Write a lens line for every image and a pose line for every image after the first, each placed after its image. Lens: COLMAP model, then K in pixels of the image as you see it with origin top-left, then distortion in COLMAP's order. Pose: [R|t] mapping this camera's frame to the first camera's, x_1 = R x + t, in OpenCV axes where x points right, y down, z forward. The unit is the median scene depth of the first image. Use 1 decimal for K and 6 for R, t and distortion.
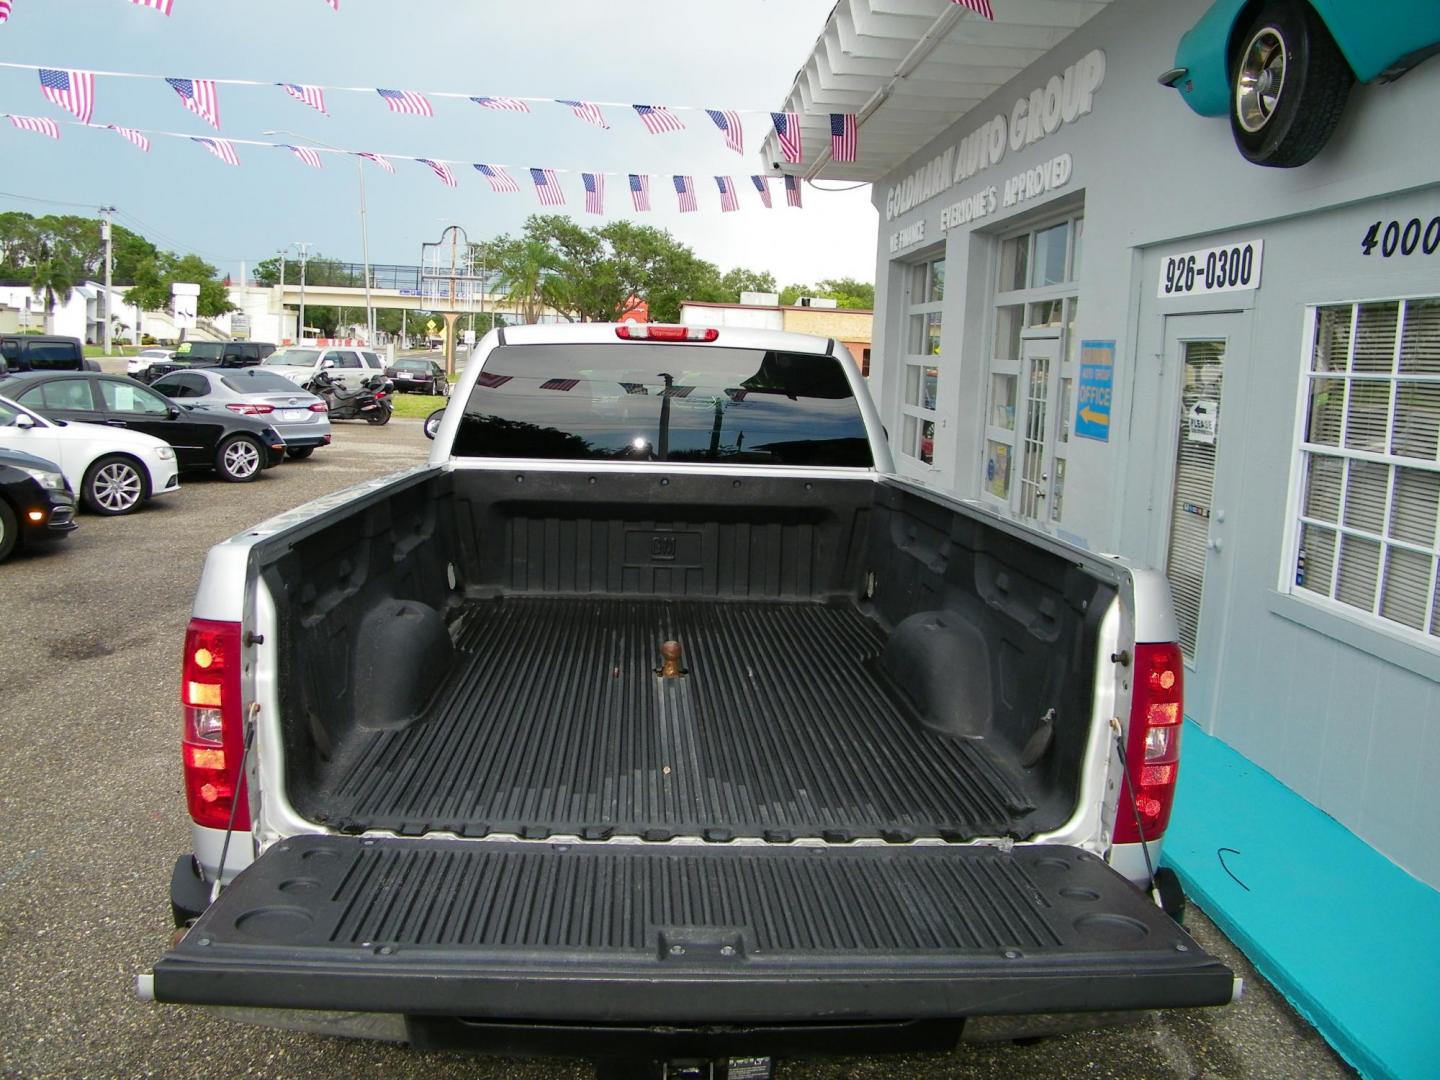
lens RADIAL K [[1235.3, 0, 712.3], [0, 1235.3, 497.1], [0, 0, 1]] dist [-0.195033, 0.184890]
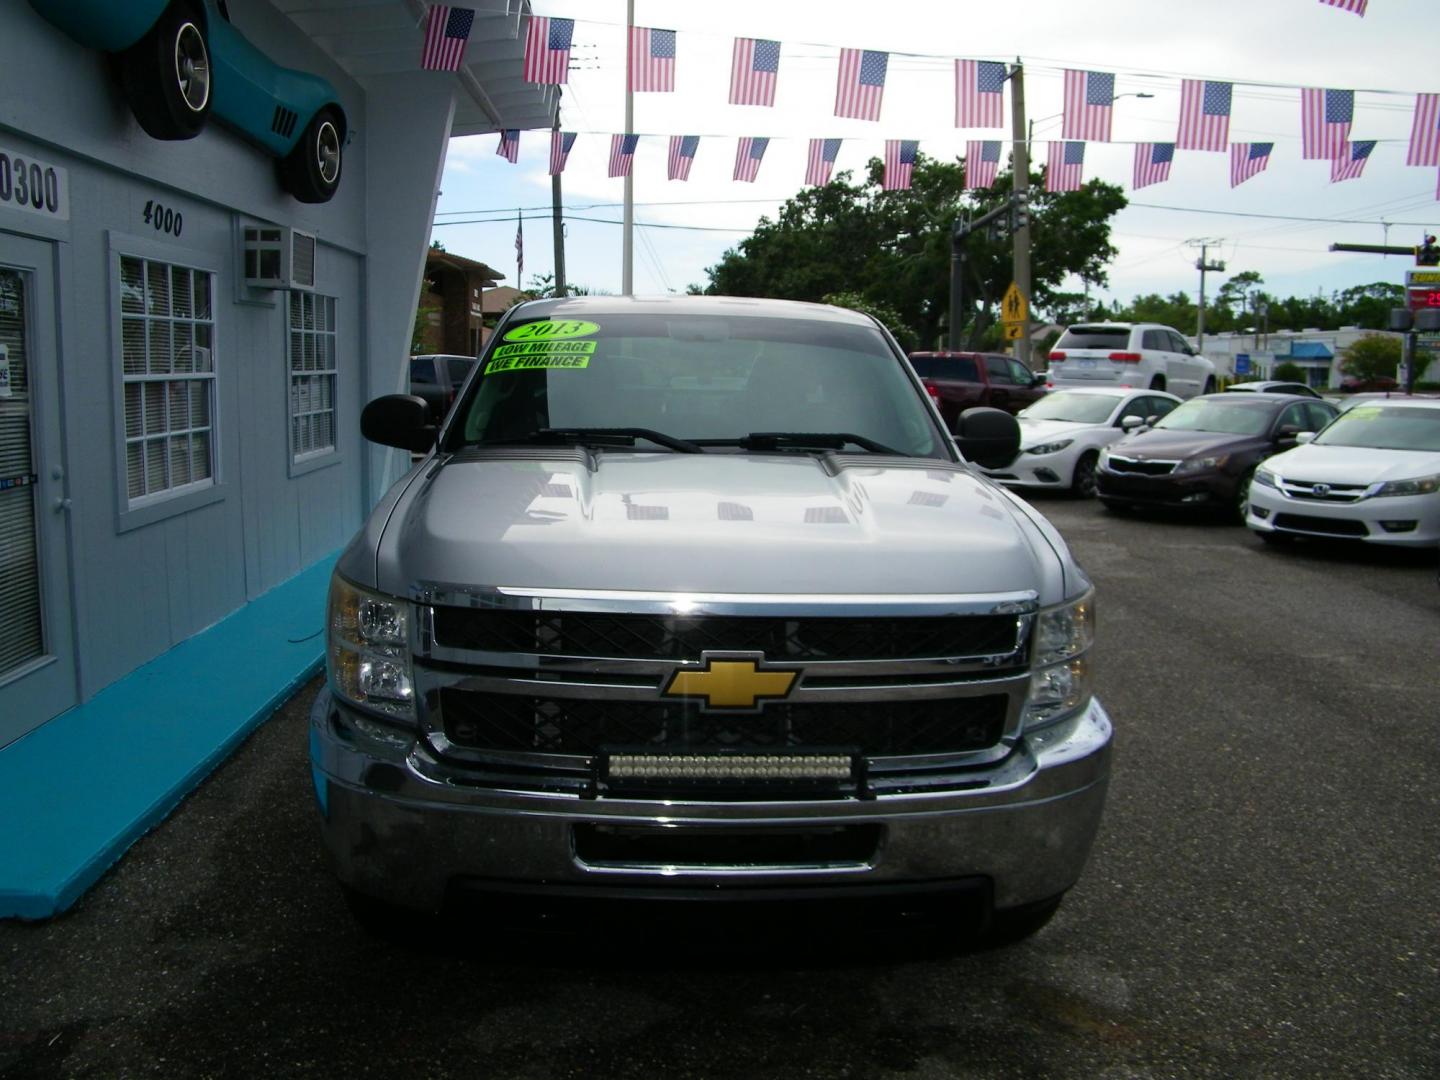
lens RADIAL K [[1235.3, 0, 712.3], [0, 1235.3, 497.1], [0, 0, 1]] dist [-0.195033, 0.184890]
pose [[-0.998476, -0.054777, -0.006699, -0.046771], [-0.054896, 0.973461, 0.222171, -0.155789], [-0.005649, 0.222200, -0.974985, 1.539855]]
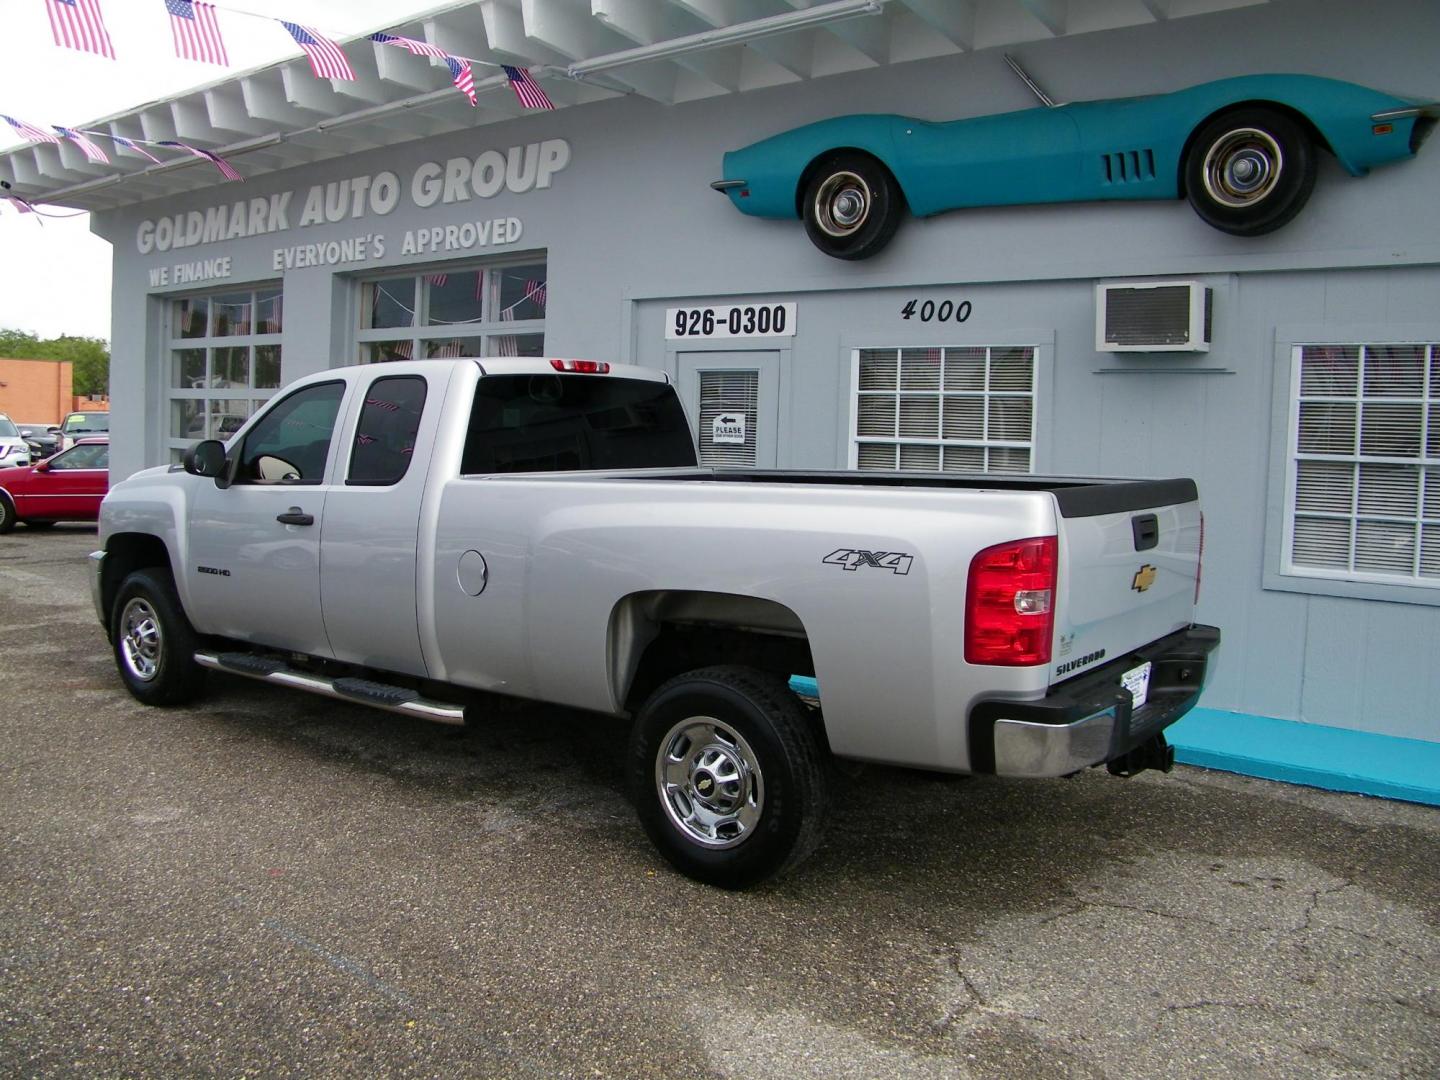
lens RADIAL K [[1235.3, 0, 712.3], [0, 1235.3, 497.1], [0, 0, 1]] dist [-0.195033, 0.184890]
pose [[0.654148, -0.070671, 0.753057, -0.607422], [0.089693, 0.995848, 0.015544, -0.006590], [-0.751029, 0.057376, 0.657771, 0.065265]]
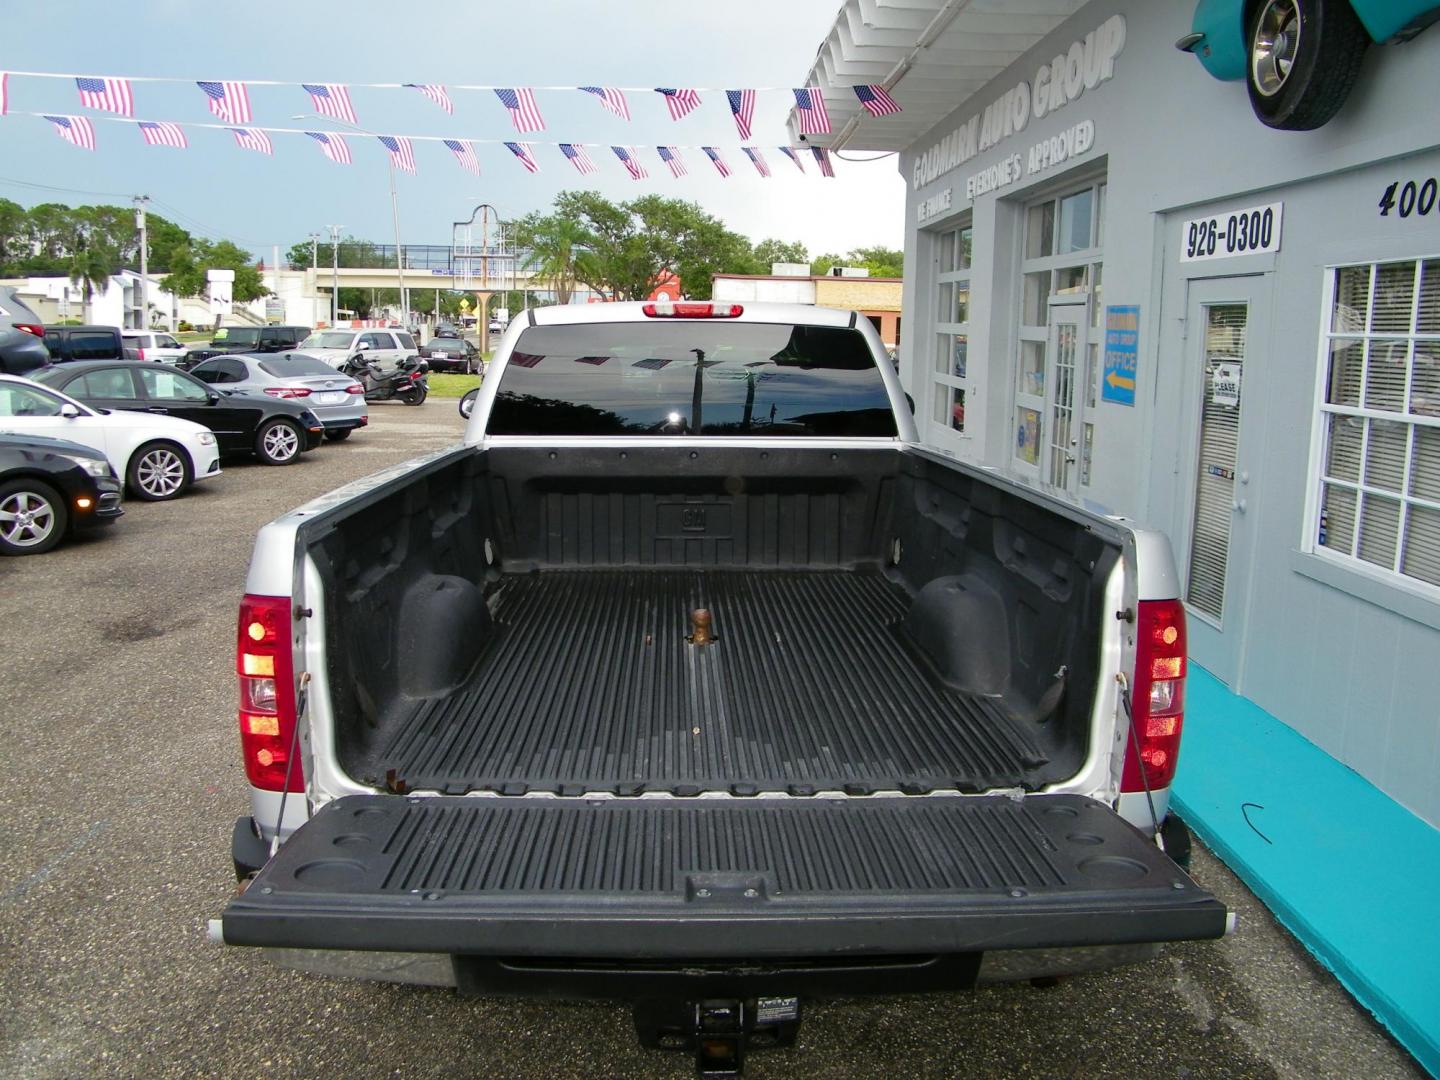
lens RADIAL K [[1235.3, 0, 712.3], [0, 1235.3, 497.1], [0, 0, 1]] dist [-0.195033, 0.184890]
pose [[0.999318, -0.021245, -0.030194, 0.004727], [0.021914, 0.999518, 0.022012, 0.000060], [0.029712, -0.022658, 0.999302, -0.017318]]
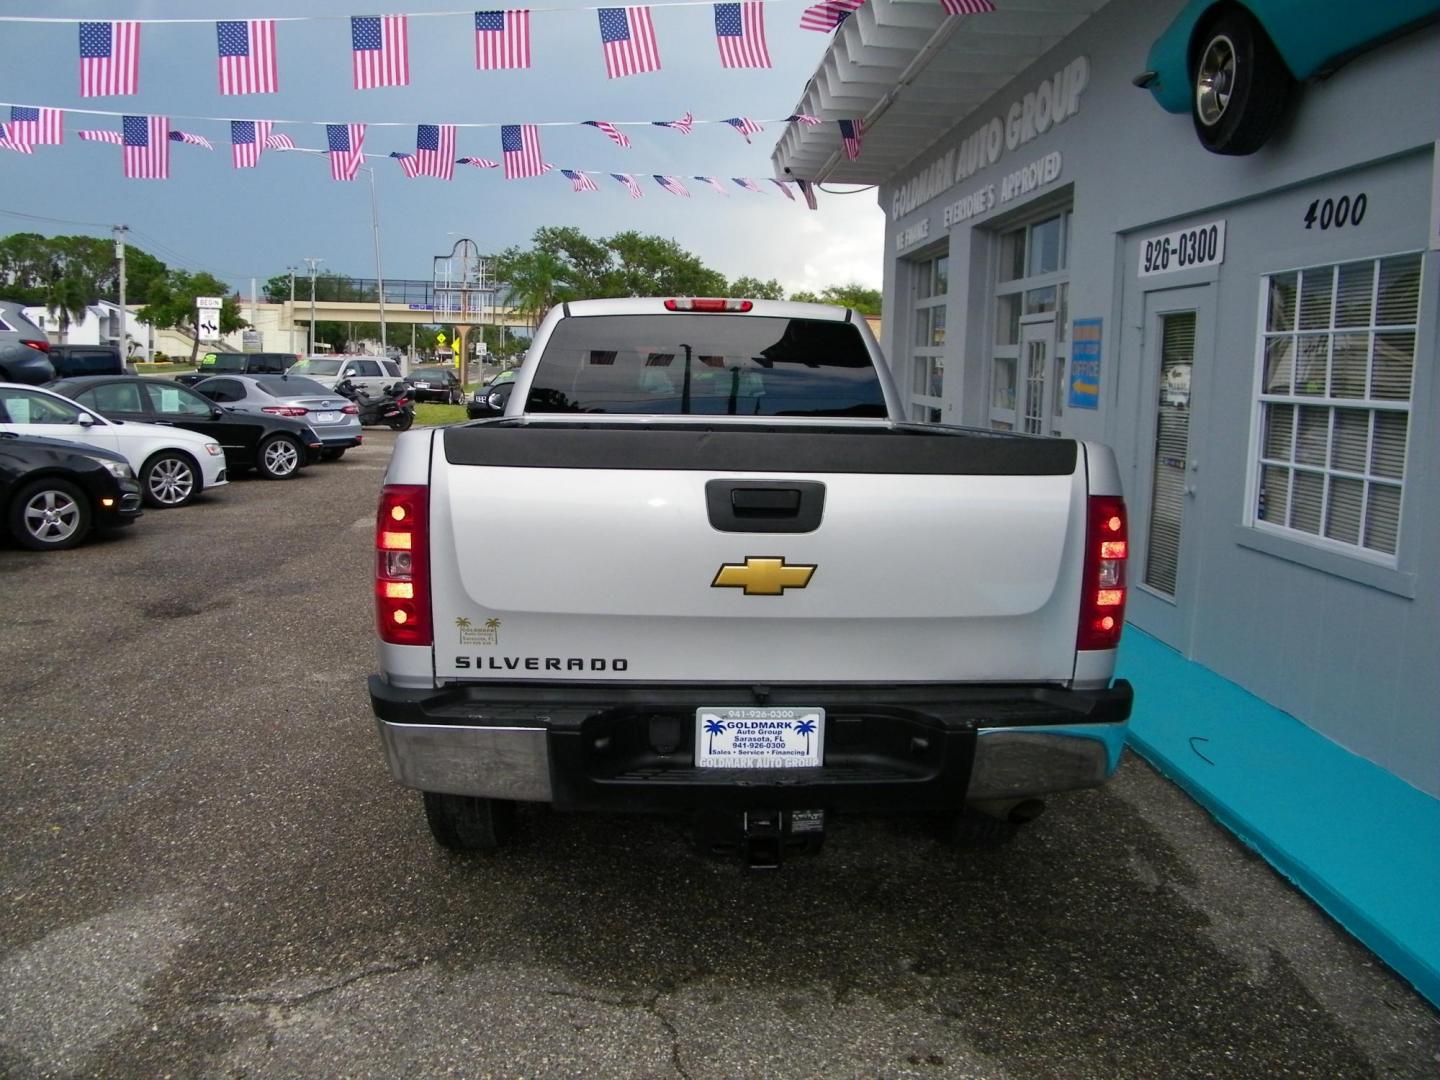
lens RADIAL K [[1235.3, 0, 712.3], [0, 1235.3, 497.1], [0, 0, 1]] dist [-0.195033, 0.184890]
pose [[0.999864, -0.014704, -0.007442, -0.018651], [0.014638, 0.999854, -0.008855, 0.040378], [0.007571, 0.008745, 0.999933, -0.111966]]
